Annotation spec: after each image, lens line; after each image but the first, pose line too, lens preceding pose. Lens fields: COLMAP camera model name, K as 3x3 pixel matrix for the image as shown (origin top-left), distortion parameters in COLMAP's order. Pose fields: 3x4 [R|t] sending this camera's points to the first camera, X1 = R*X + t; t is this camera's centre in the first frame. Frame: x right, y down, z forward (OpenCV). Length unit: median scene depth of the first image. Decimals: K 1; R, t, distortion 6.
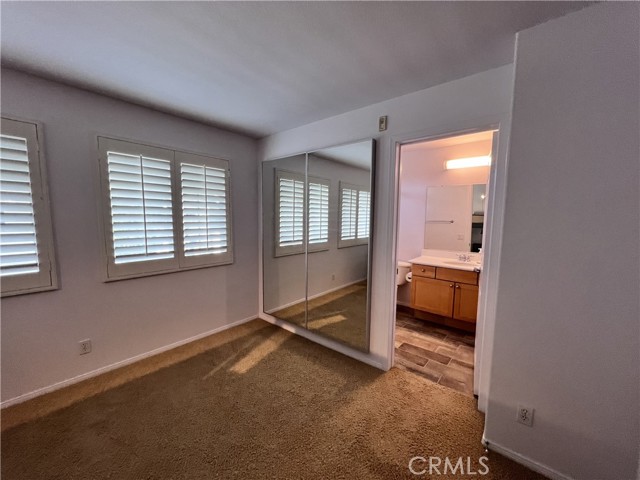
lens RADIAL K [[256.0, 0, 322.9], [0, 256.0, 240.4], [0, 0, 1]] dist [-0.002797, 0.000744]
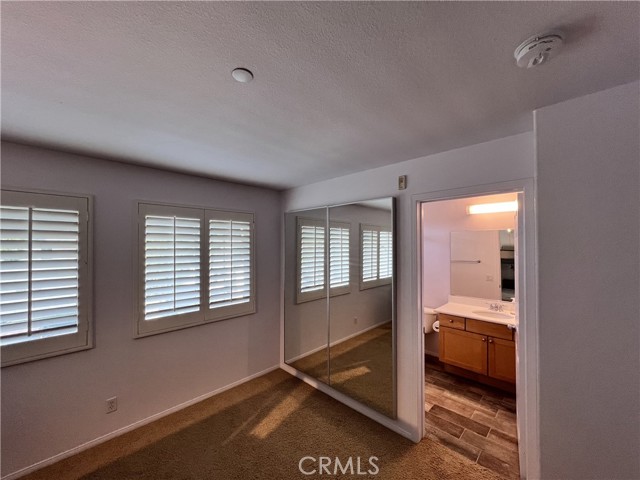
lens RADIAL K [[256.0, 0, 323.1], [0, 256.0, 242.3], [0, 0, 1]] dist [-0.002797, 0.000744]
pose [[0.996659, -0.015038, -0.080282, -0.001035], [0.006254, 0.994071, -0.108557, -0.089534], [0.081438, 0.107692, 0.990843, -0.007353]]
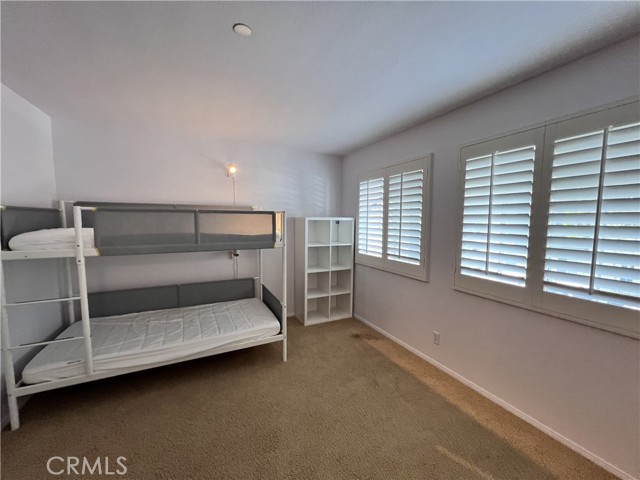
lens RADIAL K [[256.0, 0, 323.5], [0, 256.0, 242.6], [0, 0, 1]] dist [-0.002797, 0.000744]
pose [[-0.404790, 0.062570, -0.912267, 0.244507], [-0.101498, 0.988417, 0.112830, -0.071426], [0.908759, 0.138266, -0.393750, 0.748265]]
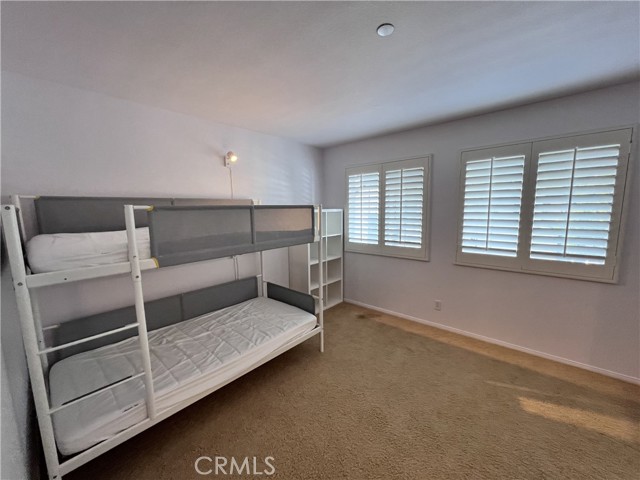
lens RADIAL K [[256.0, 0, 322.8], [0, 256.0, 243.0], [0, 0, 1]] dist [-0.002797, 0.000744]
pose [[-0.035278, 0.120144, -0.992129, 0.381514], [-0.080239, 0.989202, 0.122643, -0.042938], [0.996151, 0.083934, -0.025256, 0.291353]]
